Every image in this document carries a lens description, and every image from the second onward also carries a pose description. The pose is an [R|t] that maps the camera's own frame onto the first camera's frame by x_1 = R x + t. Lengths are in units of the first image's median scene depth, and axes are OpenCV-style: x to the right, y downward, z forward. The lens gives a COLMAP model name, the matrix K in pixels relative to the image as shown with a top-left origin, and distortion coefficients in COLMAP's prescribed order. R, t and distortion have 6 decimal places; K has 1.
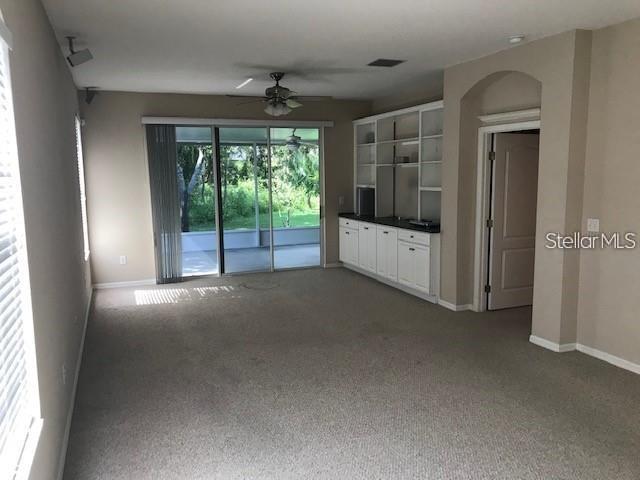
lens RADIAL K [[518.3, 0, 321.3], [0, 518.3, 240.8], [0, 0, 1]] dist [0.025978, -0.014039]
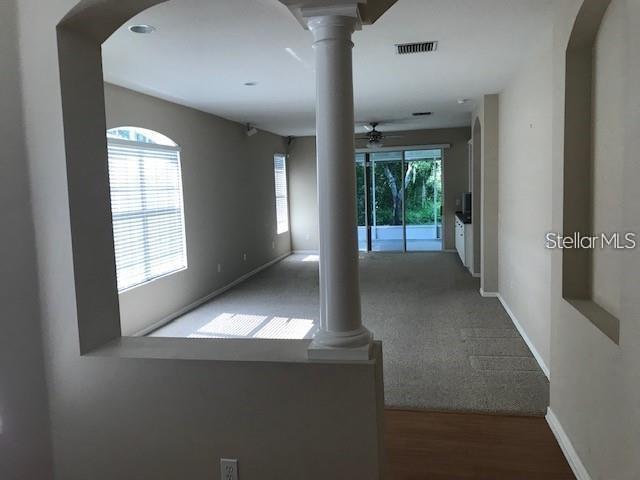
lens RADIAL K [[518.3, 0, 319.7], [0, 518.3, 237.2], [0, 0, 1]] dist [0.025978, -0.014039]
pose [[0.839420, 0.041513, -0.541896, 0.490843], [-0.051216, 0.998684, -0.002830, 0.035899], [0.541065, 0.030129, 0.840441, -0.325695]]
